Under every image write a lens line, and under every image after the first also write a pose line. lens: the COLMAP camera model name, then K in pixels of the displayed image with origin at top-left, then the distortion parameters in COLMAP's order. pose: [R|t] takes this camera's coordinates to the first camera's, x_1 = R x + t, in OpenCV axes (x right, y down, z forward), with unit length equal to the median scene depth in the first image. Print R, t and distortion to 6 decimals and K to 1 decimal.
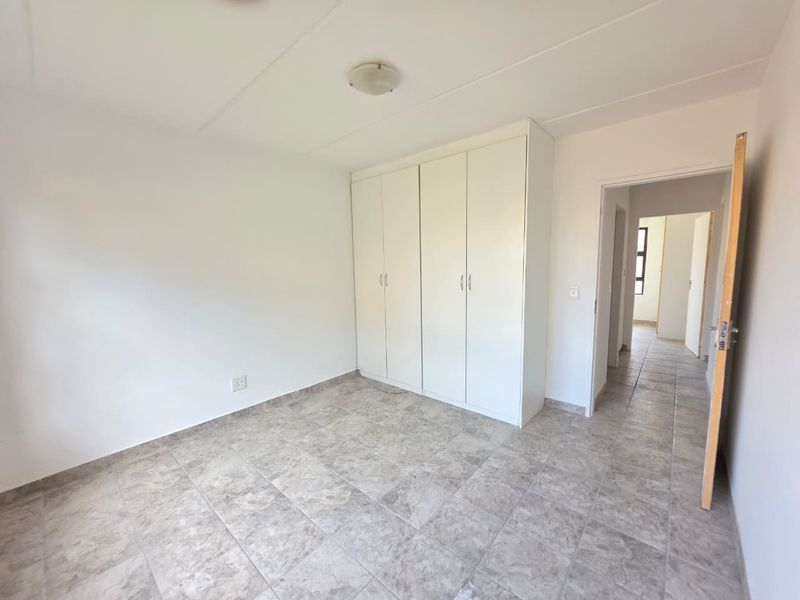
lens RADIAL K [[323.1, 0, 403.1], [0, 323.1, 304.1], [0, 0, 1]] dist [-0.004051, 0.000401]
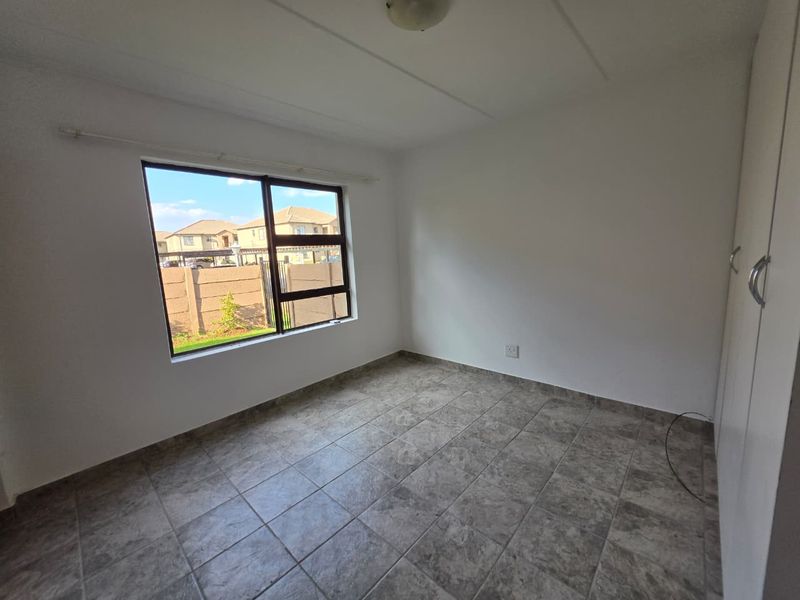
lens RADIAL K [[323.1, 0, 408.1], [0, 323.1, 283.6], [0, 0, 1]] dist [-0.004051, 0.000401]
pose [[-0.026780, 0.125448, -0.991739, 0.777973], [-0.079222, 0.988708, 0.127203, -0.128557], [0.996497, 0.081974, -0.016539, 0.918465]]
